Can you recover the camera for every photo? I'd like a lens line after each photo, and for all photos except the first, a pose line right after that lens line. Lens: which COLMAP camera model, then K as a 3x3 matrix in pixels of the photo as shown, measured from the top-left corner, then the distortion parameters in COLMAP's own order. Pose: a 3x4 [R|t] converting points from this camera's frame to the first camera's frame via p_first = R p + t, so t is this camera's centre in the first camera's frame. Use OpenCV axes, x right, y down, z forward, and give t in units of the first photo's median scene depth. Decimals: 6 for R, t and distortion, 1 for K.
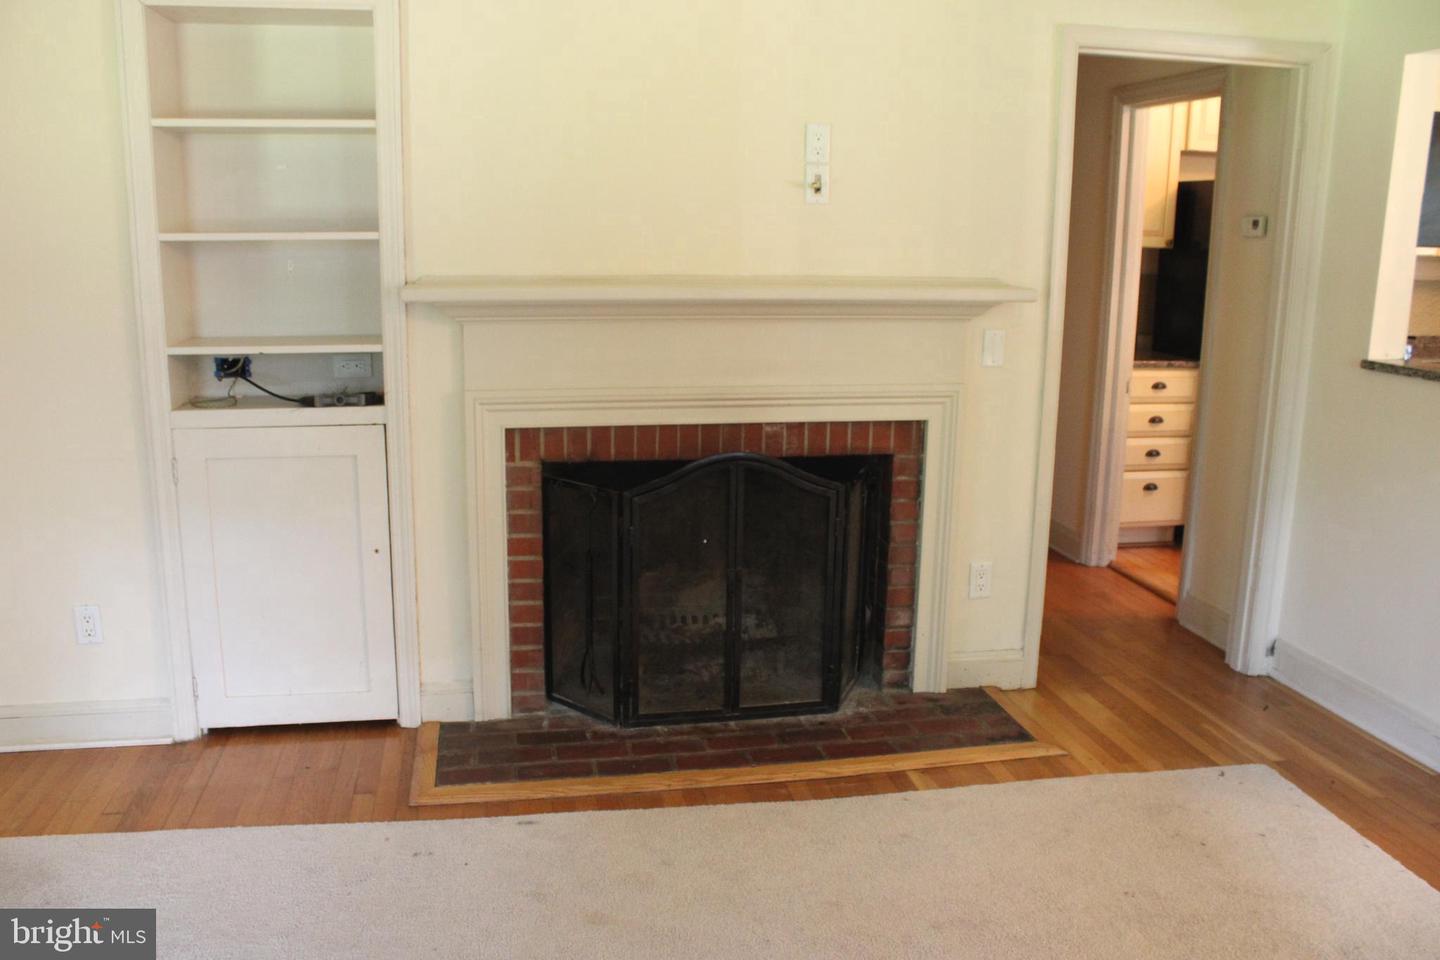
lens RADIAL K [[1188.8, 0, 717.4], [0, 1188.8, 479.6], [0, 0, 1]] dist [-0.163766, 0.129821]
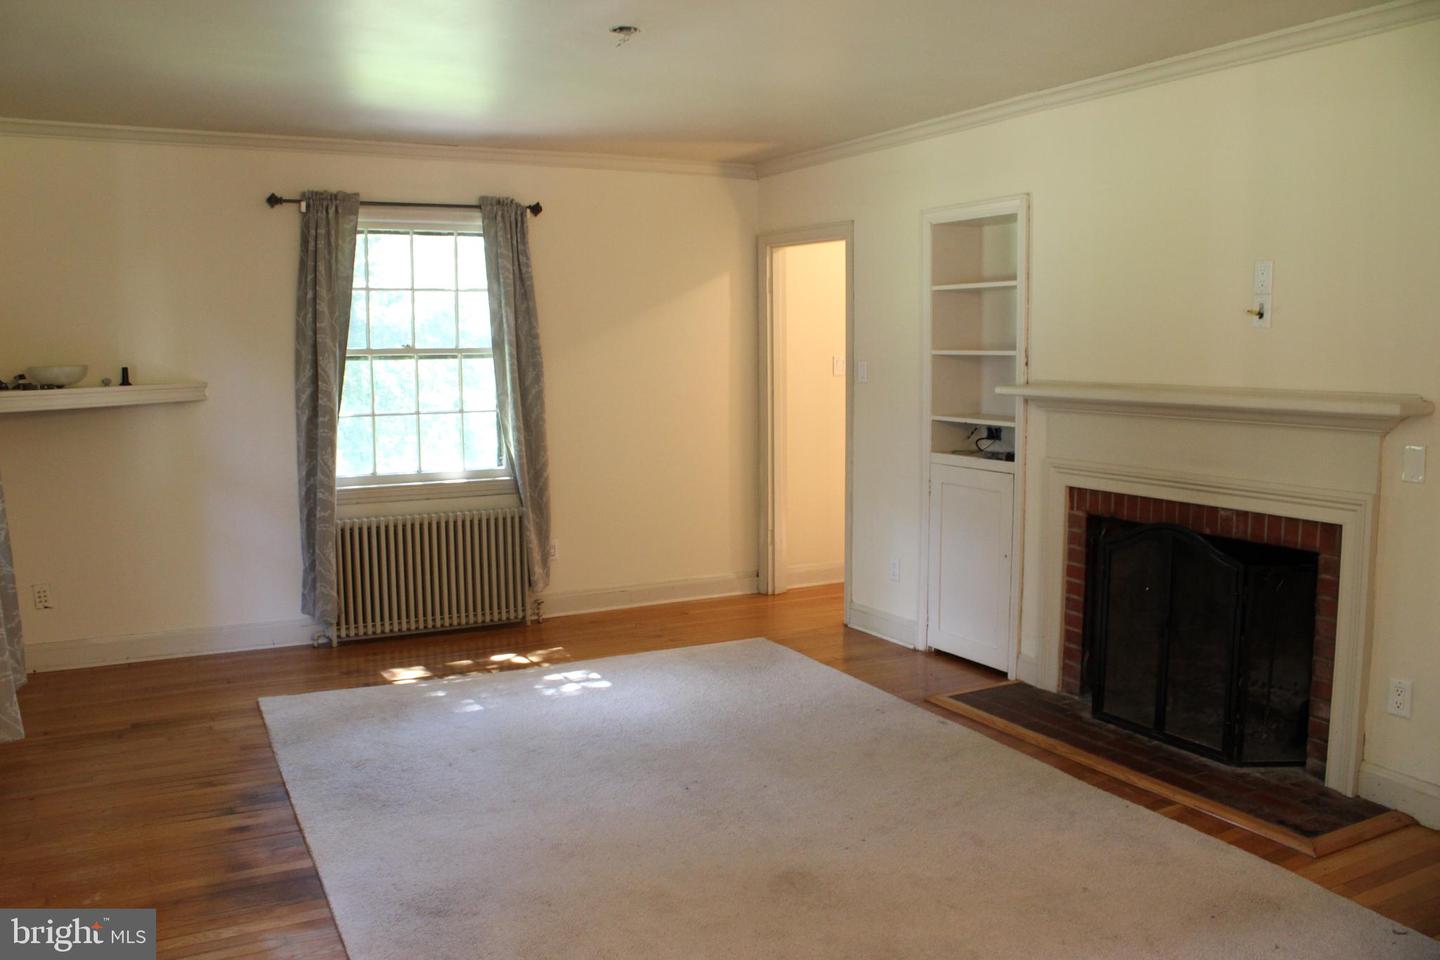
lens RADIAL K [[1188.8, 0, 717.3], [0, 1188.8, 481.7], [0, 0, 1]] dist [-0.163766, 0.129821]
pose [[0.293039, 0.094721, -0.951397, 1.039615], [-0.190086, 0.980988, 0.039119, -0.022656], [0.937014, 0.169384, 0.305473, 0.157745]]
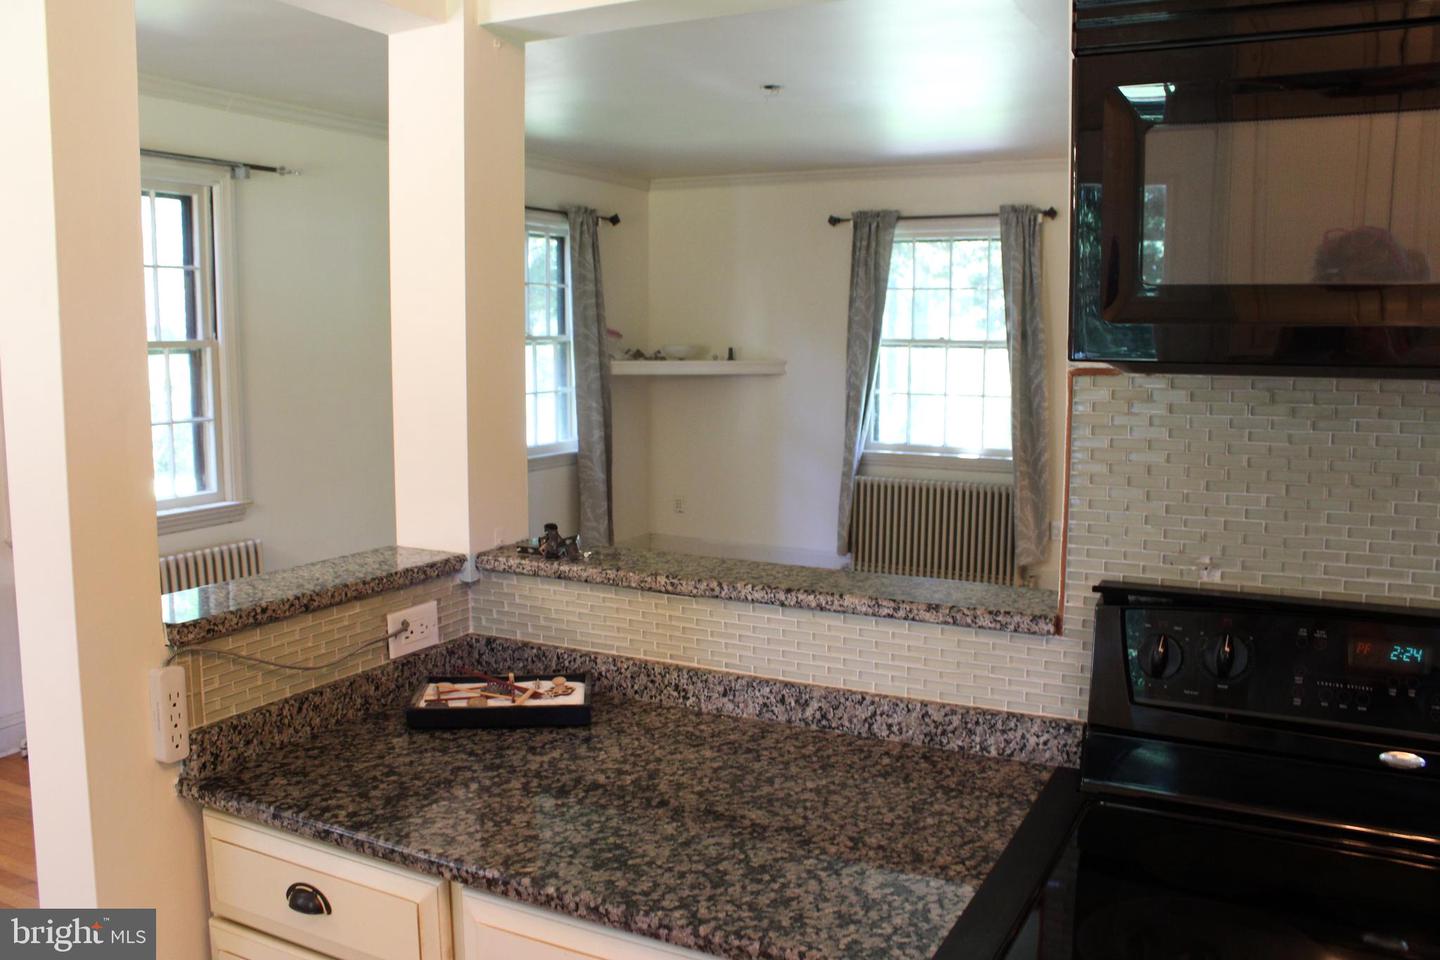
lens RADIAL K [[1188.8, 0, 719.2], [0, 1188.8, 483.6], [0, 0, 1]] dist [-0.163766, 0.129821]
pose [[-0.619368, 0.077445, -0.781272, 1.092765], [-0.177427, 0.955571, 0.235382, -0.240222], [0.764789, 0.284406, -0.578109, 1.211076]]
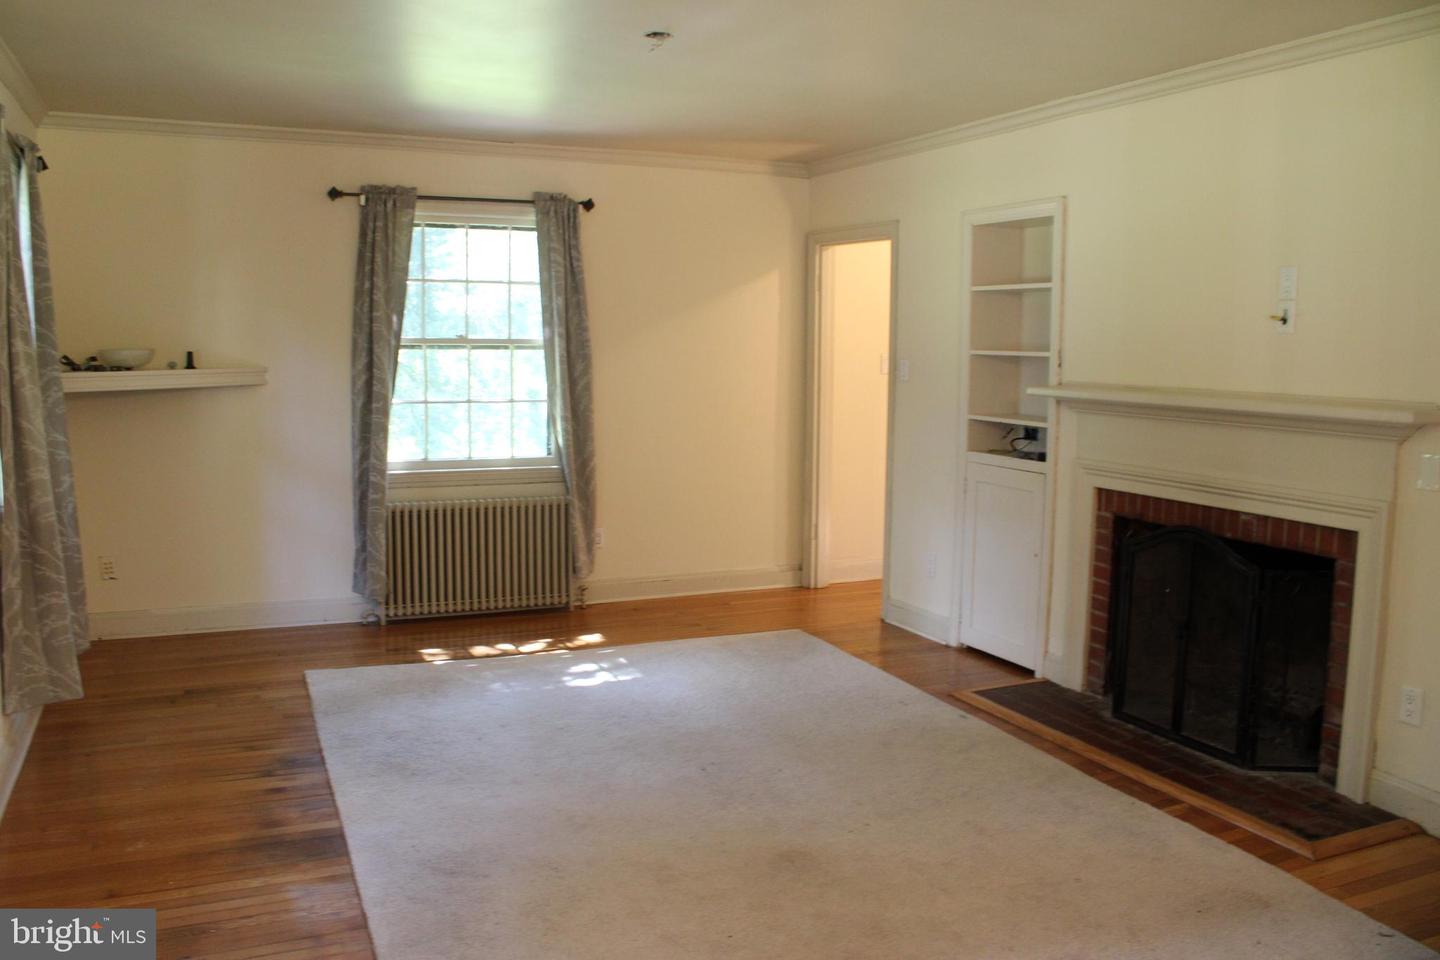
lens RADIAL K [[1188.8, 0, 719.2], [0, 1188.8, 484.7], [0, 0, 1]] dist [-0.163766, 0.129821]
pose [[0.232224, 0.106553, -0.966808, 1.088316], [-0.212090, 0.975611, 0.056580, -0.028793], [0.949258, 0.191911, 0.249159, 0.195747]]
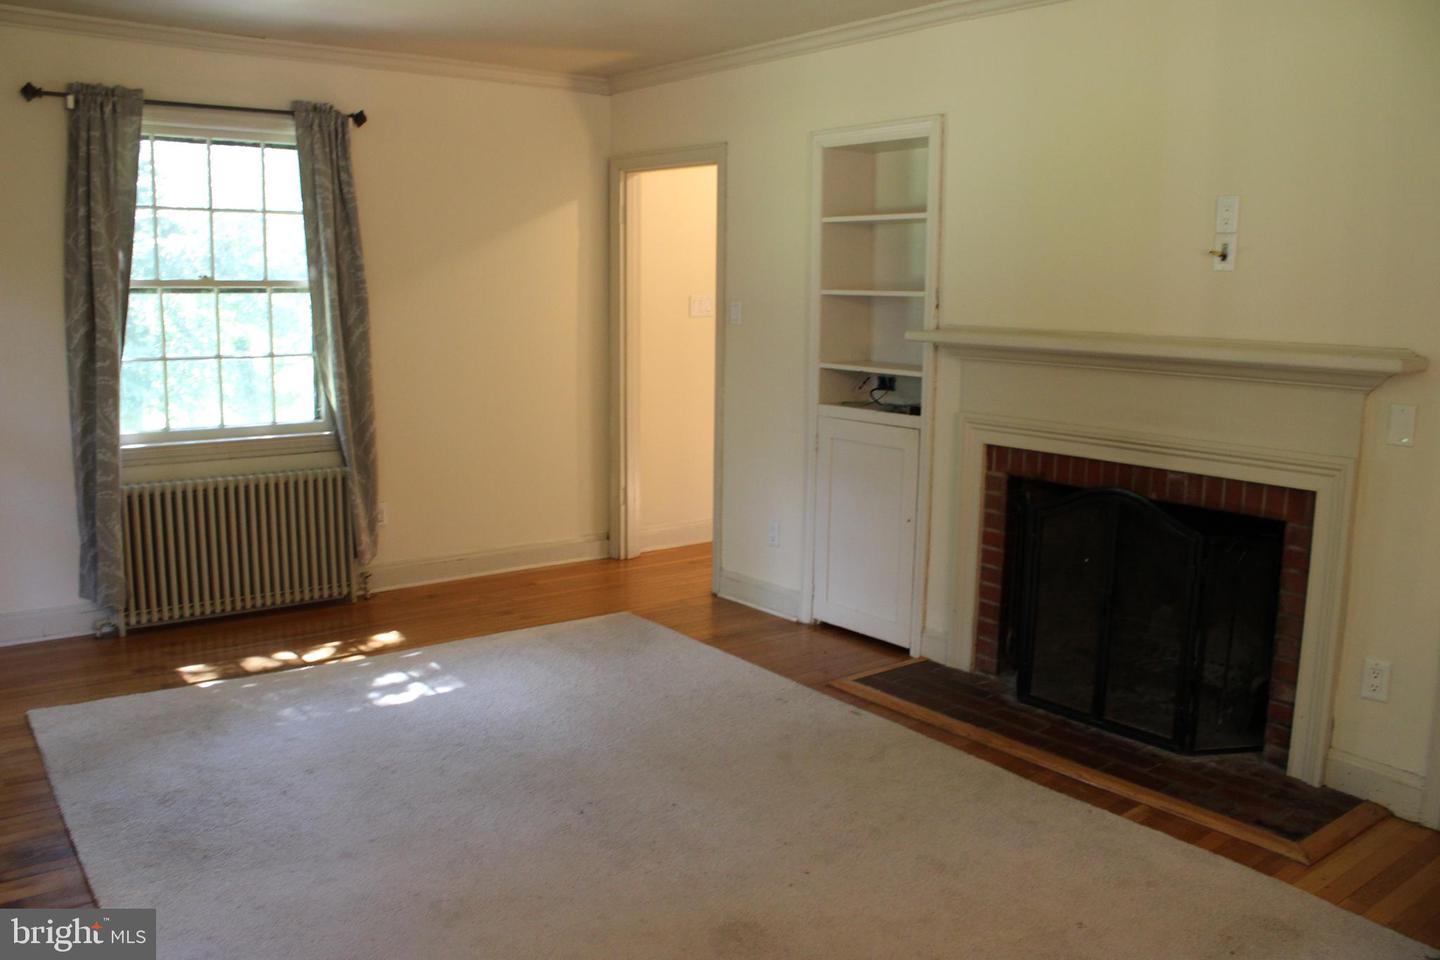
lens RADIAL K [[1188.8, 0, 721.3], [0, 1188.8, 484.7], [0, 0, 1]] dist [-0.163766, 0.129821]
pose [[0.457156, 0.138860, -0.878479, 0.816732], [-0.193348, 0.979630, 0.054231, -0.013147], [0.868116, 0.145060, 0.474693, 0.138490]]
